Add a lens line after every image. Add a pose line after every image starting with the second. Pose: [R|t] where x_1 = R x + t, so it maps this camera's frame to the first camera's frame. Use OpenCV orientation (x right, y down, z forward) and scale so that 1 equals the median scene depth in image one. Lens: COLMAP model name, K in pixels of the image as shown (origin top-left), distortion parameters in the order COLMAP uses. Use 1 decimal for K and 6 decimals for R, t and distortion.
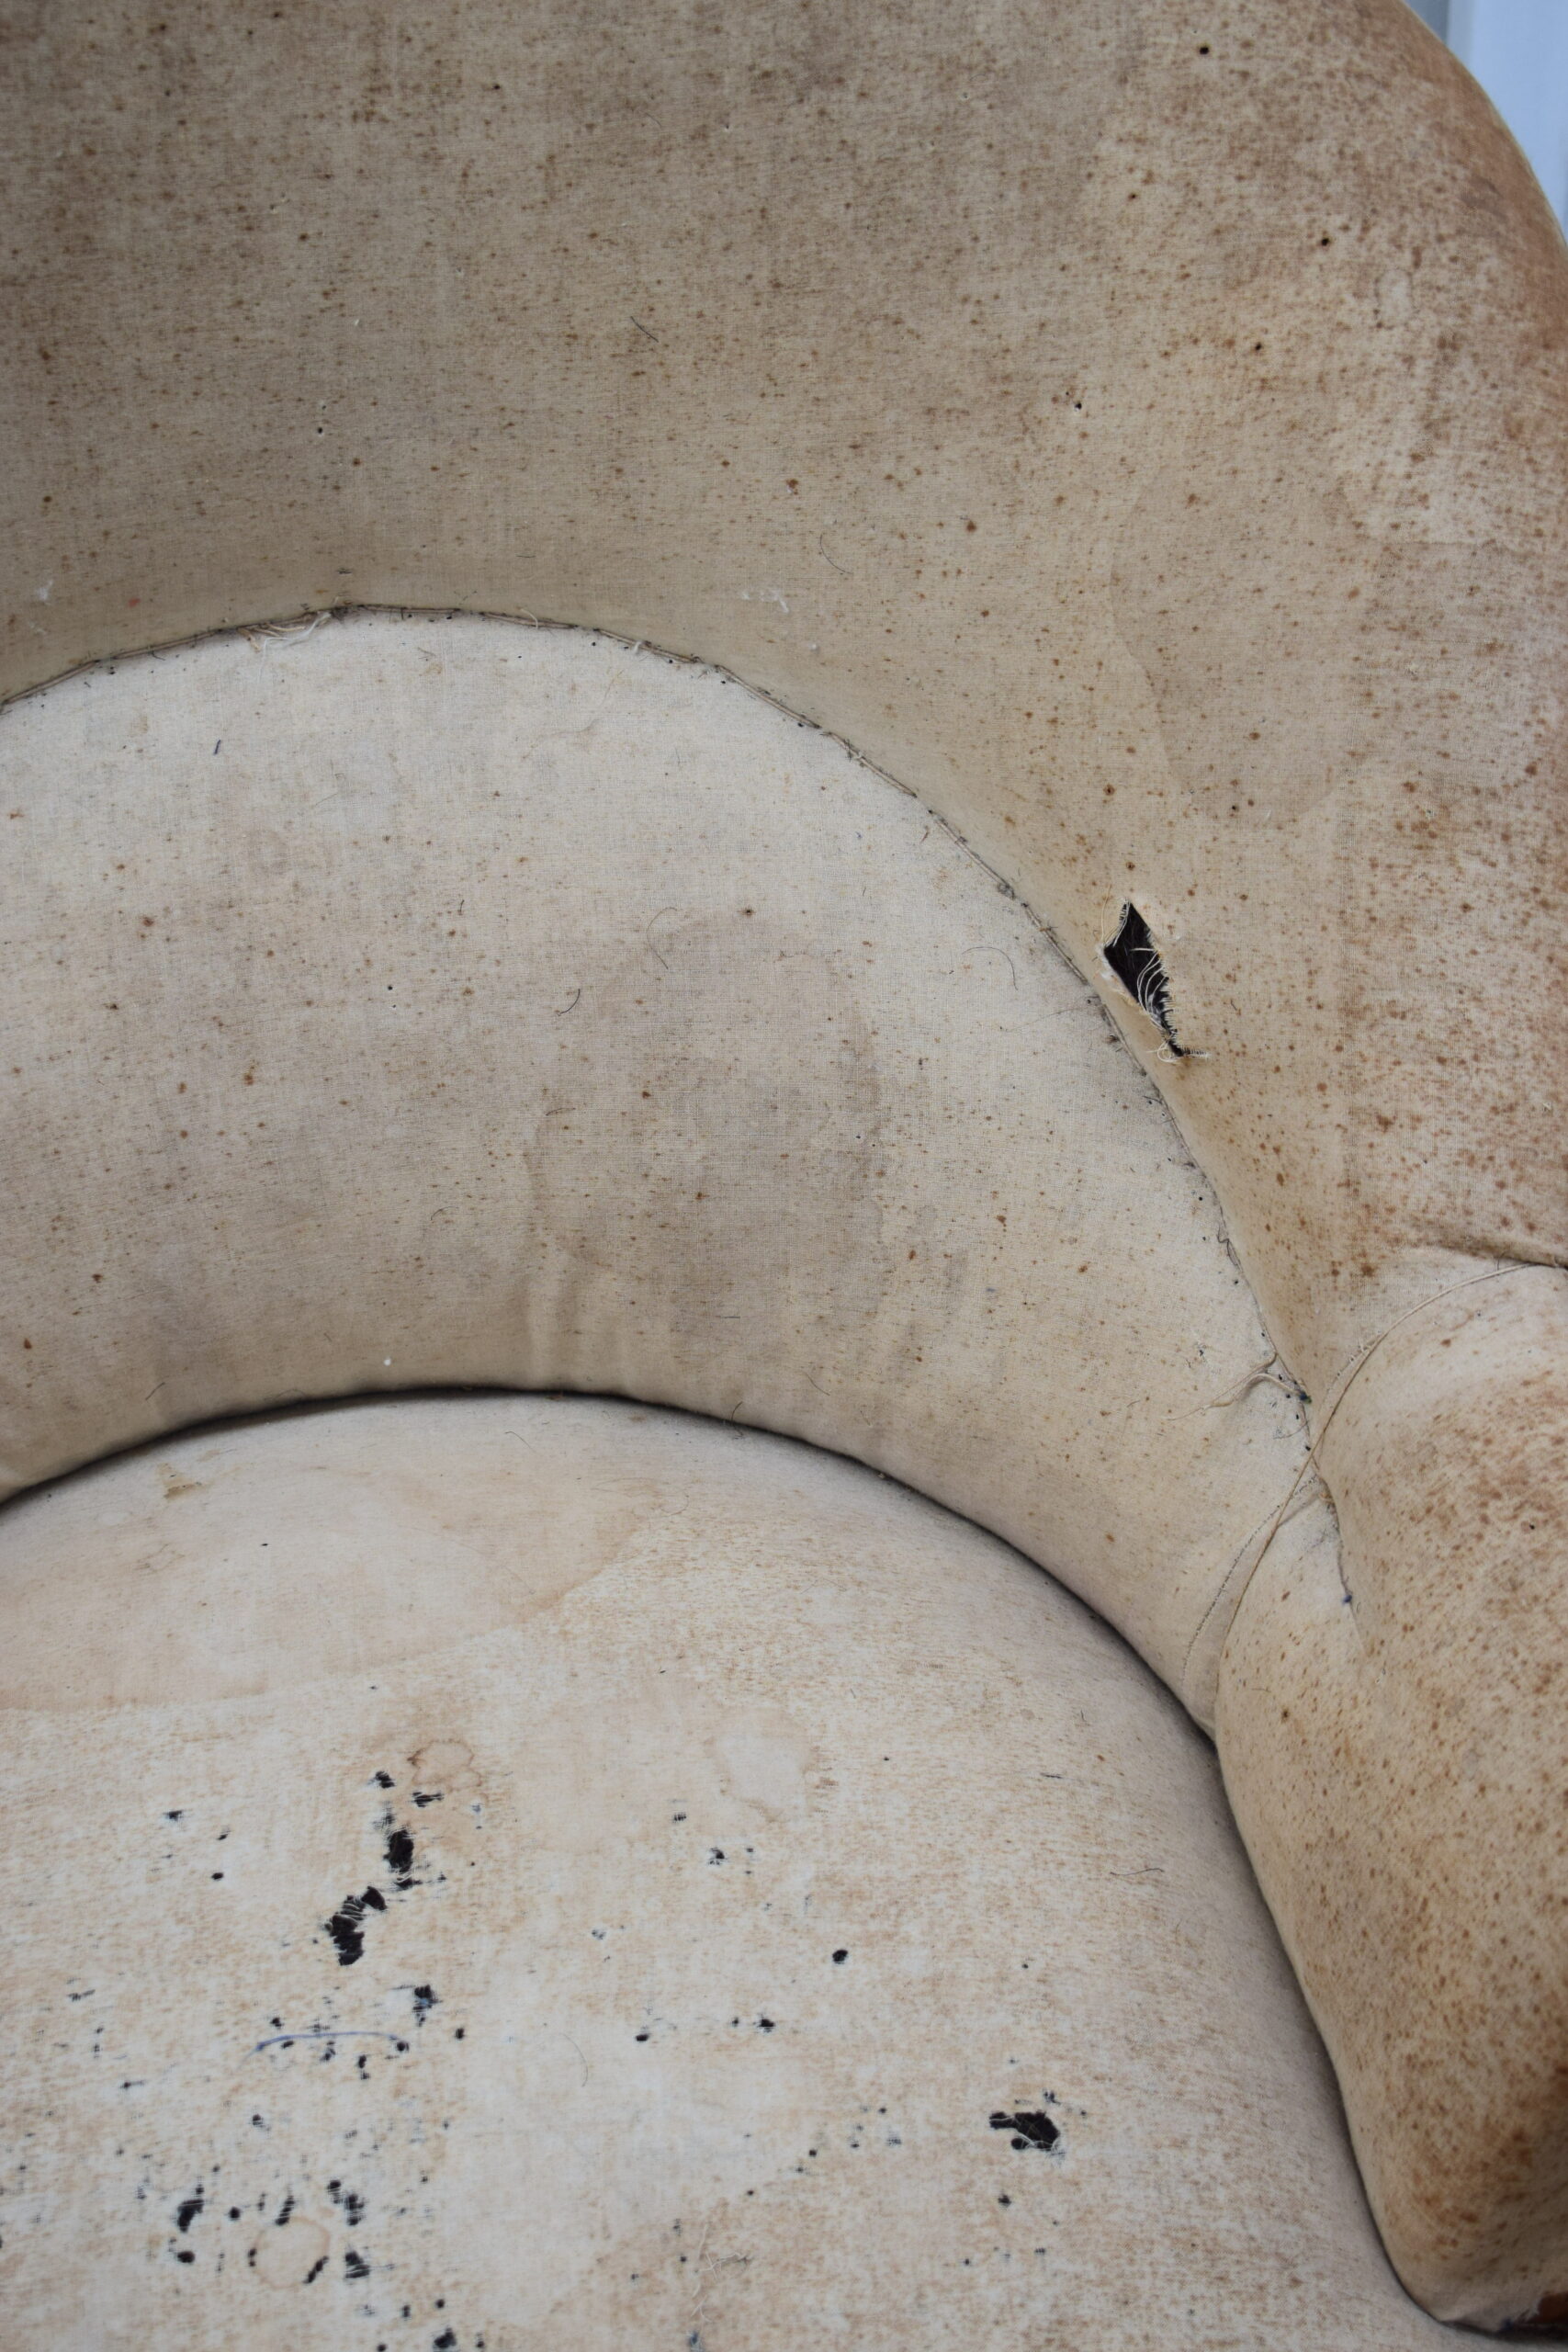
lens RADIAL K [[3824.0, 0, 773.3], [0, 3824.0, 1166.1], [0, 0, 1]] dist [-0.002767, 0.000000]
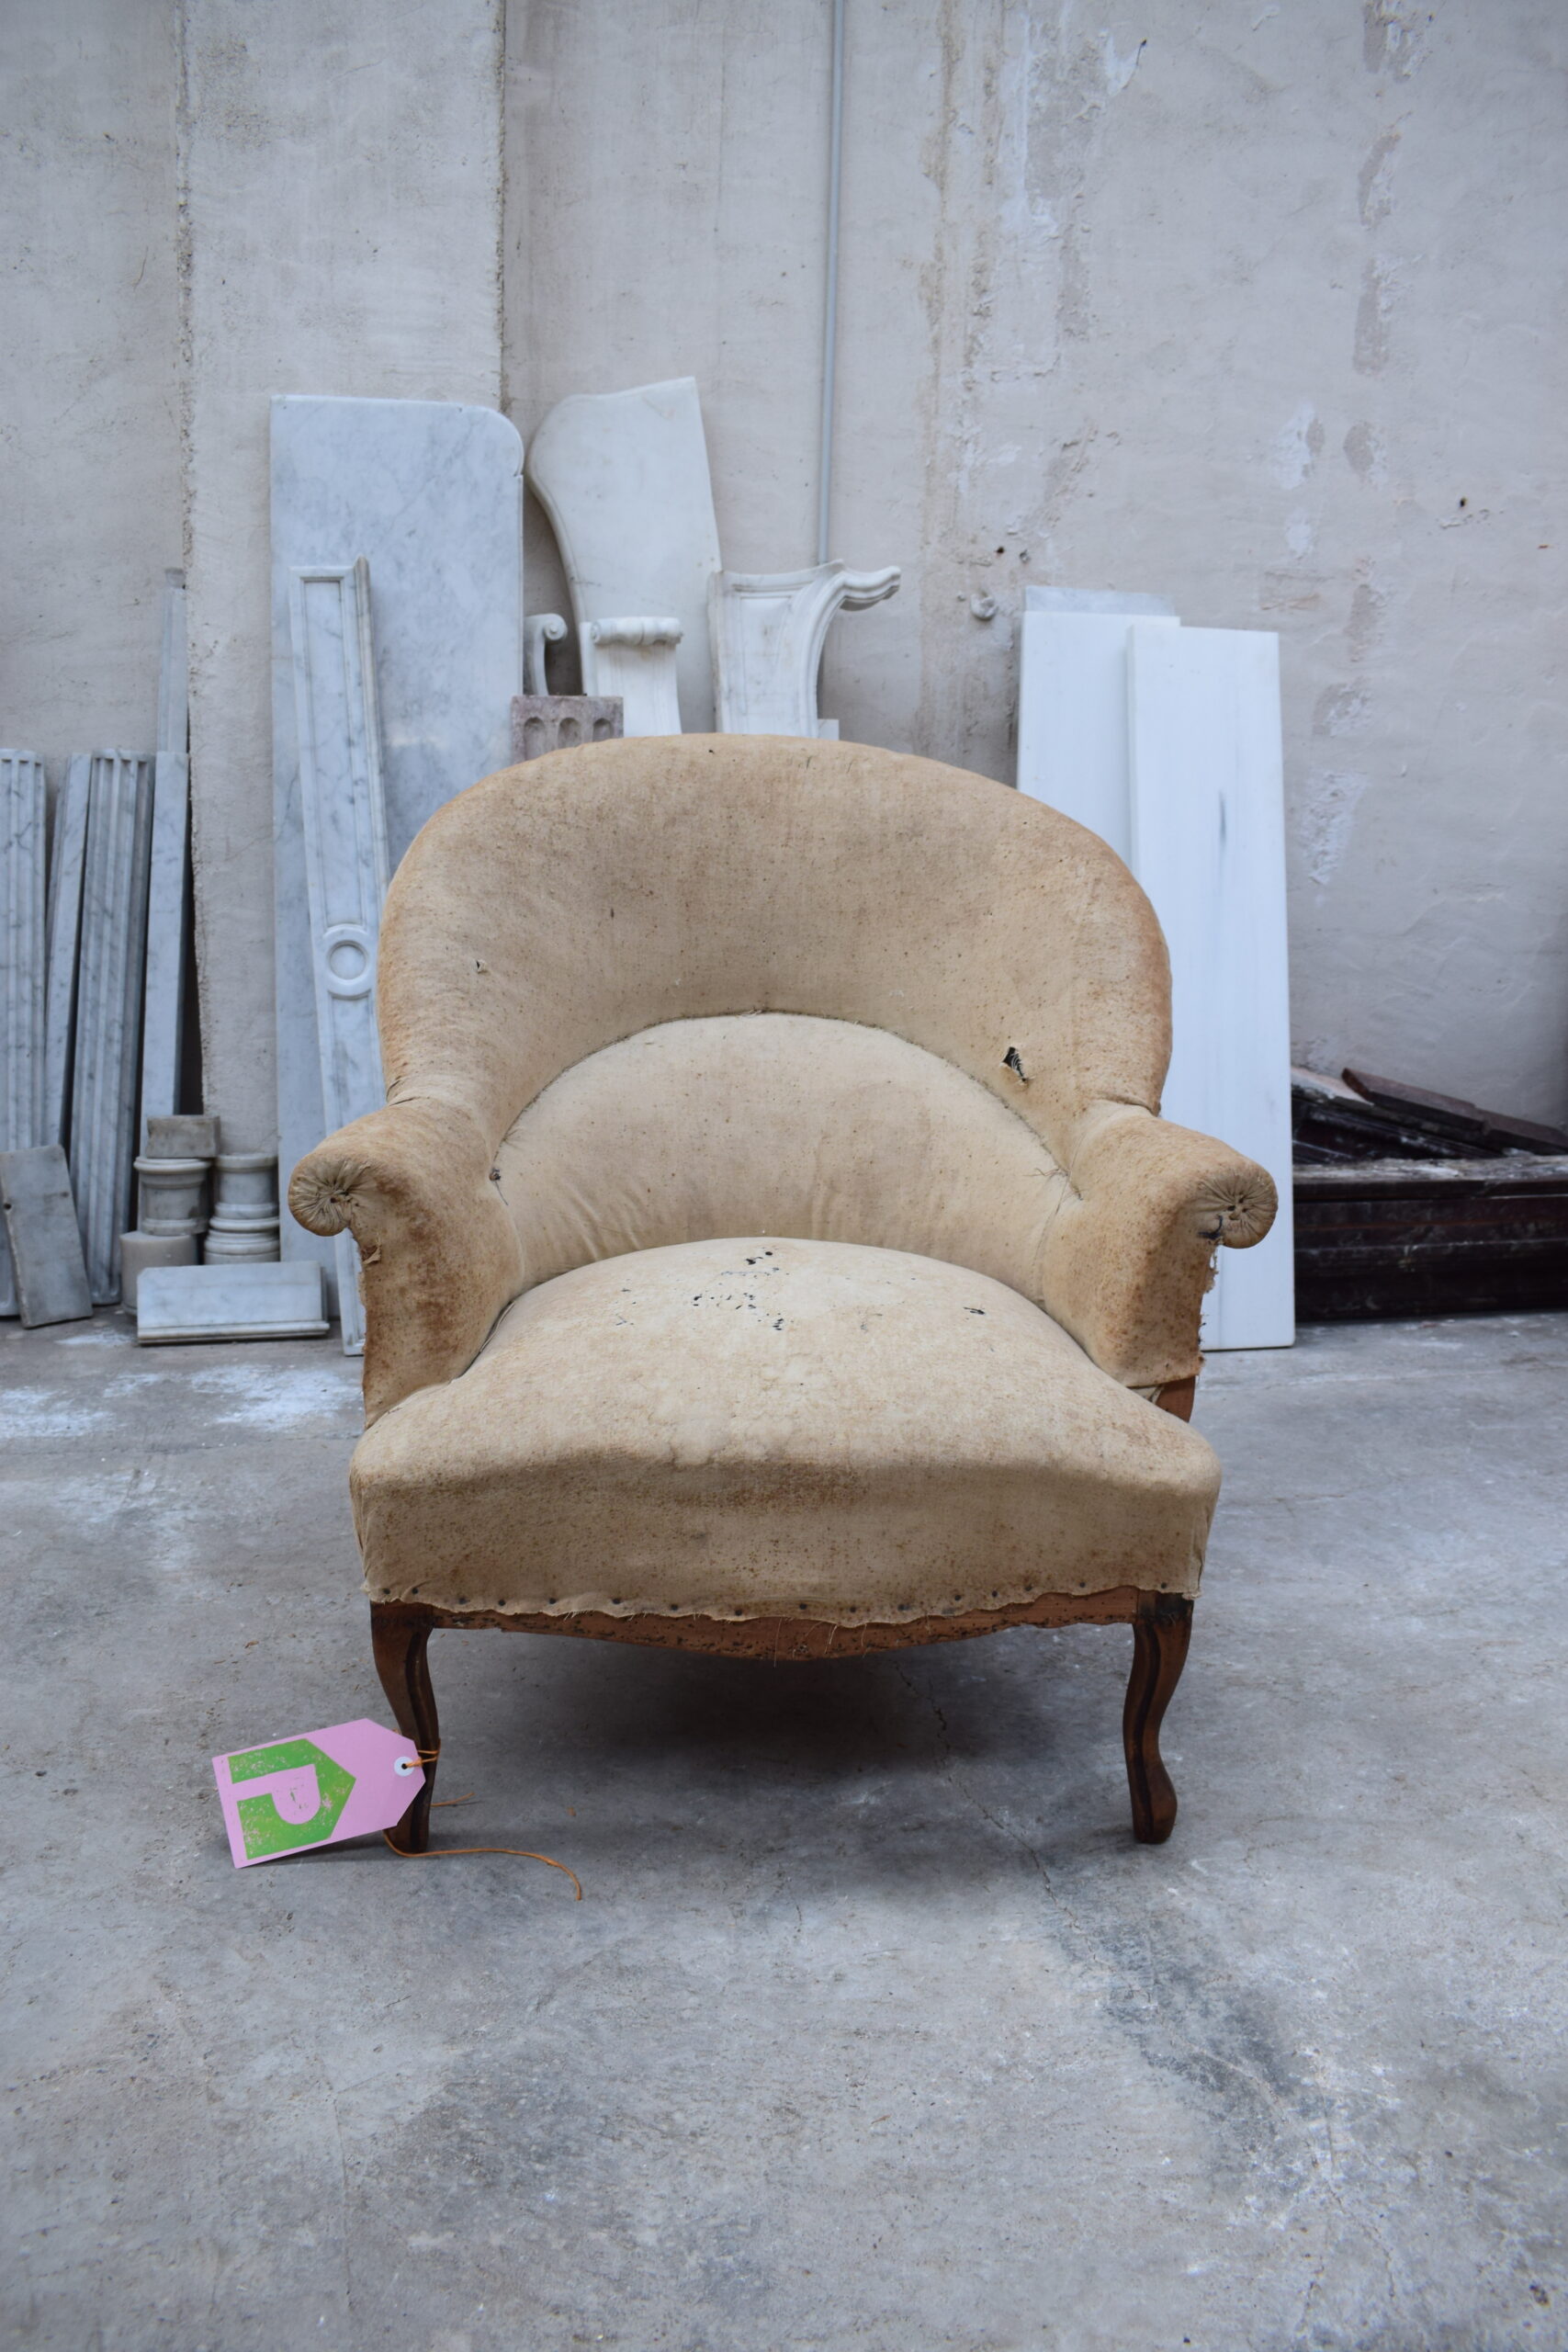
lens RADIAL K [[1810.7, 0, 783.5], [0, 1810.7, 1179.1], [0, 0, 1]] dist [-0.095545, 0.014848]
pose [[0.997486, 0.020769, -0.067752, 0.009781], [-0.053201, 0.851055, -0.522374, 0.847743], [0.046812, 0.524665, 0.850021, -0.241971]]
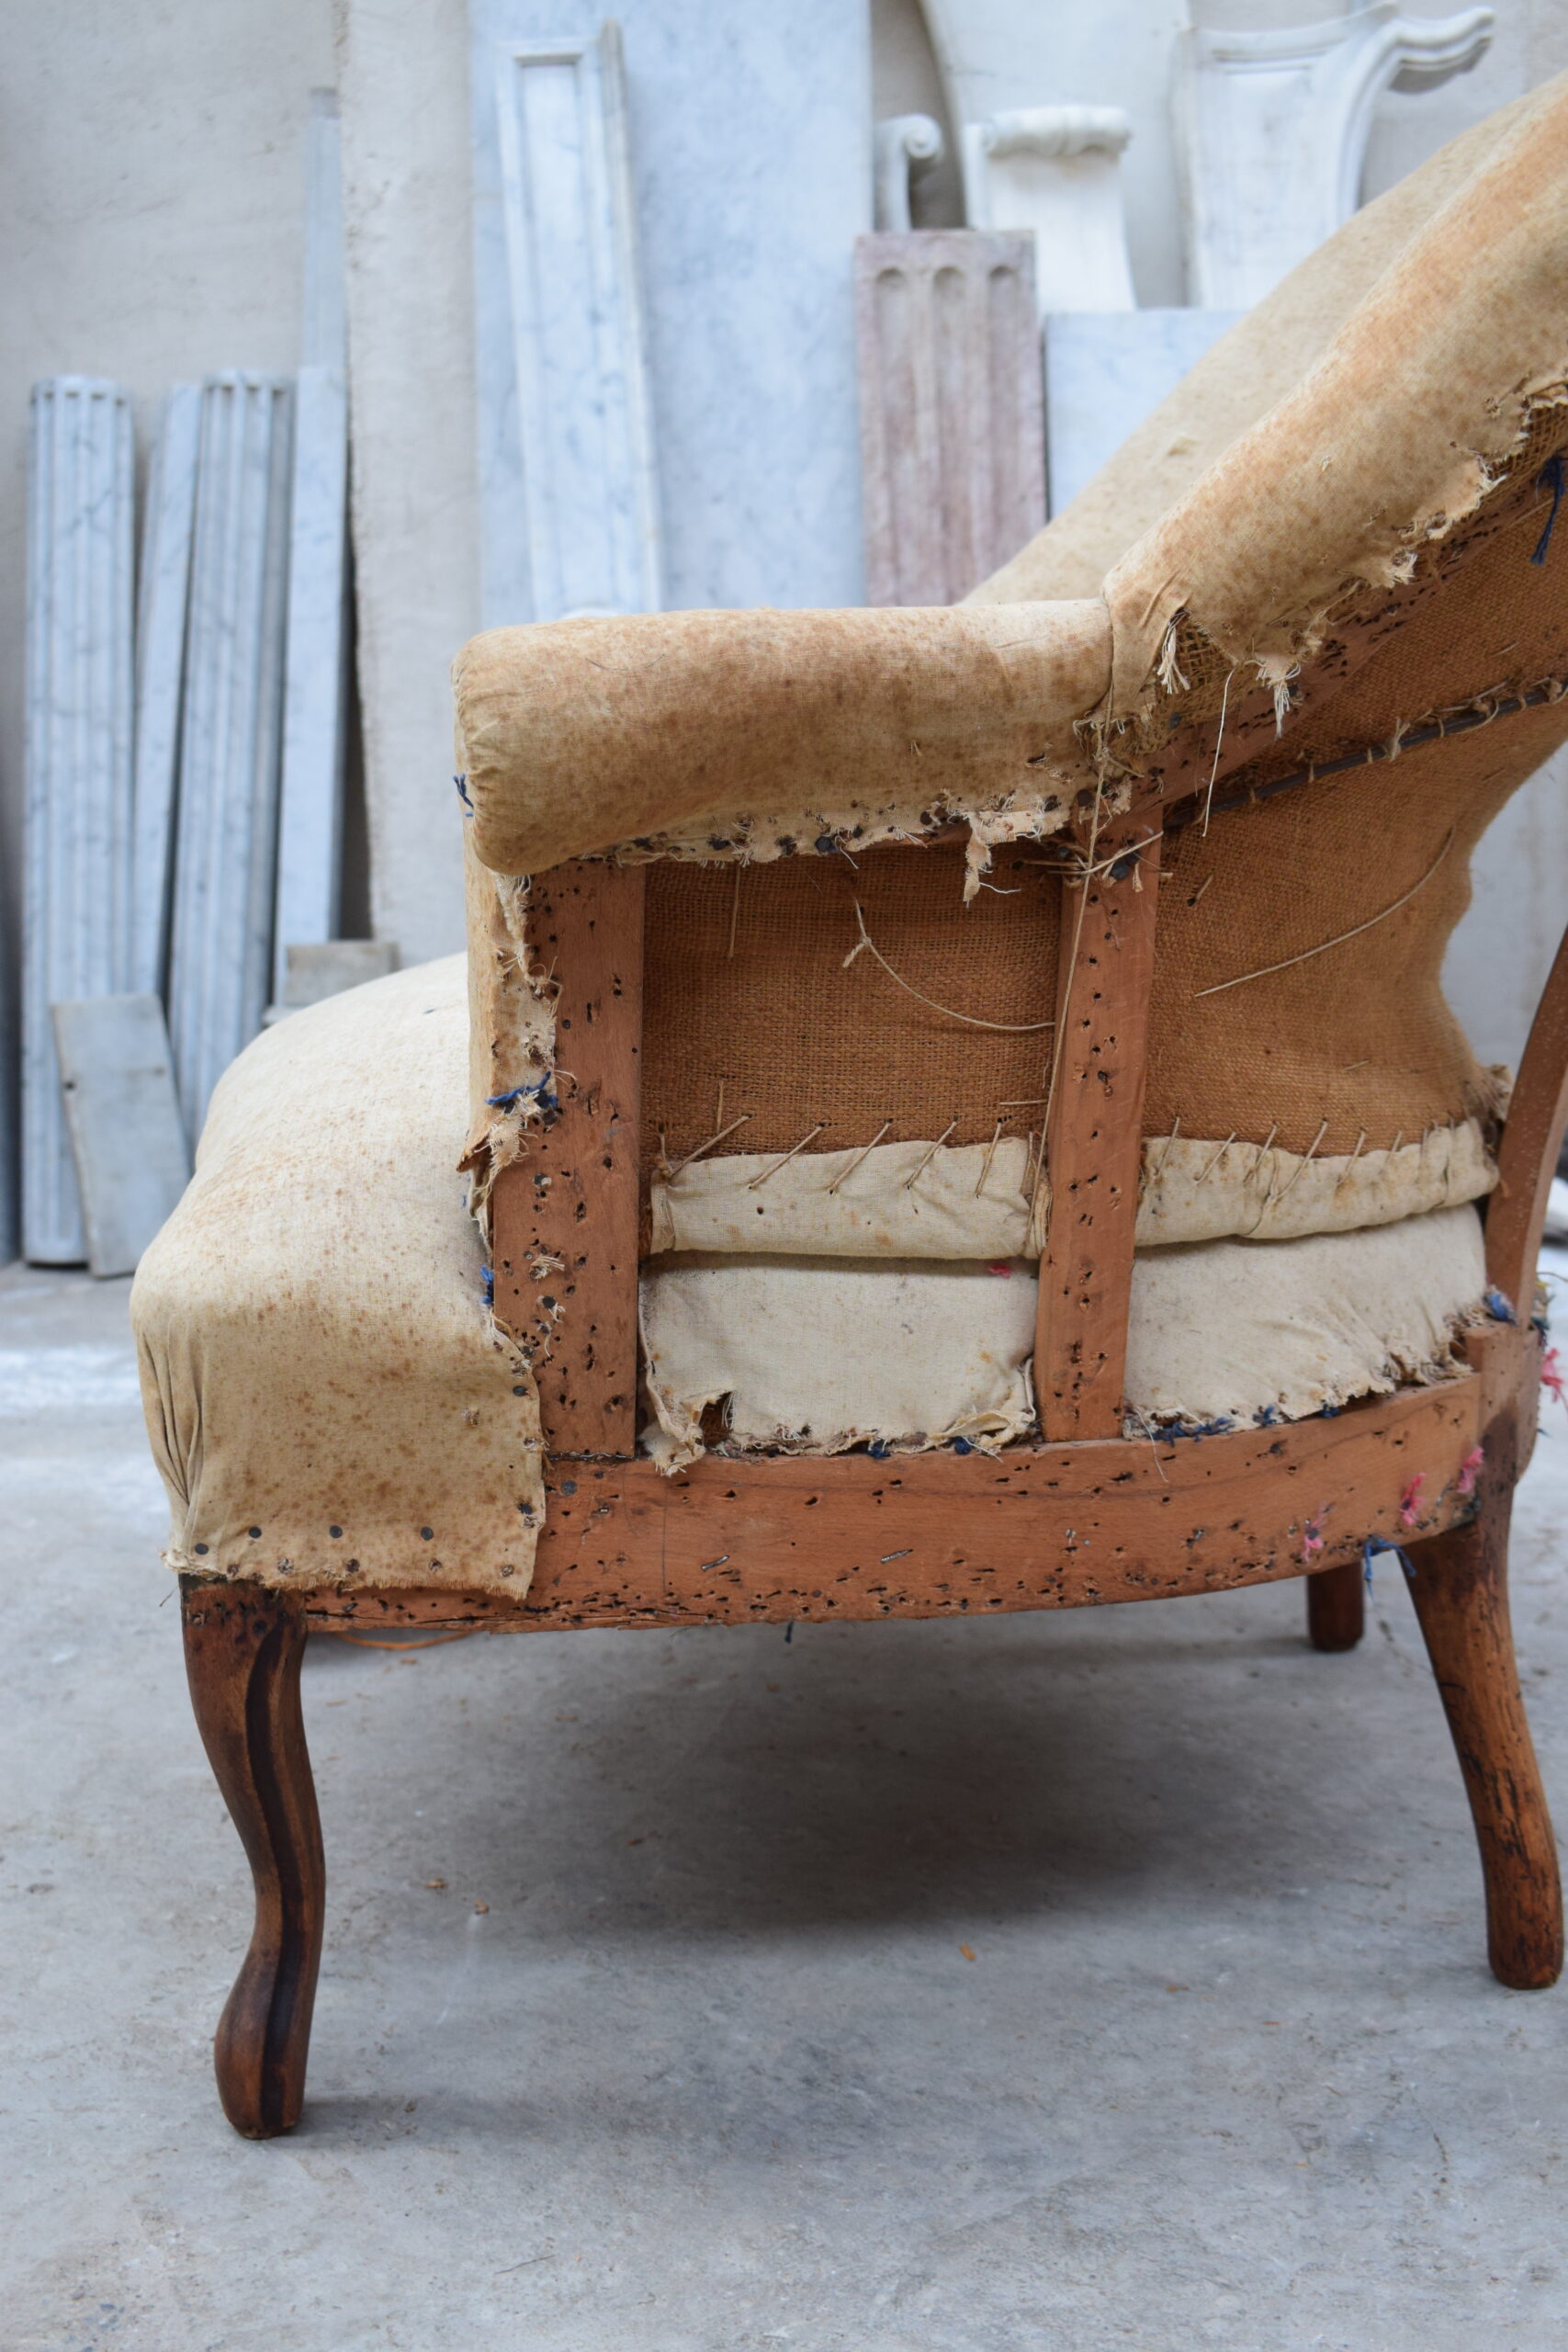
lens RADIAL K [[2600.7, 0, 788.5], [0, 2600.7, 1183.2], [0, 0, 1]] dist [-0.062395, 0.000000]
pose [[0.968931, 0.005469, -0.247272, -0.051423], [-0.142783, 0.828707, -0.541163, 0.861364], [0.201956, 0.559656, 0.803741, 0.154372]]
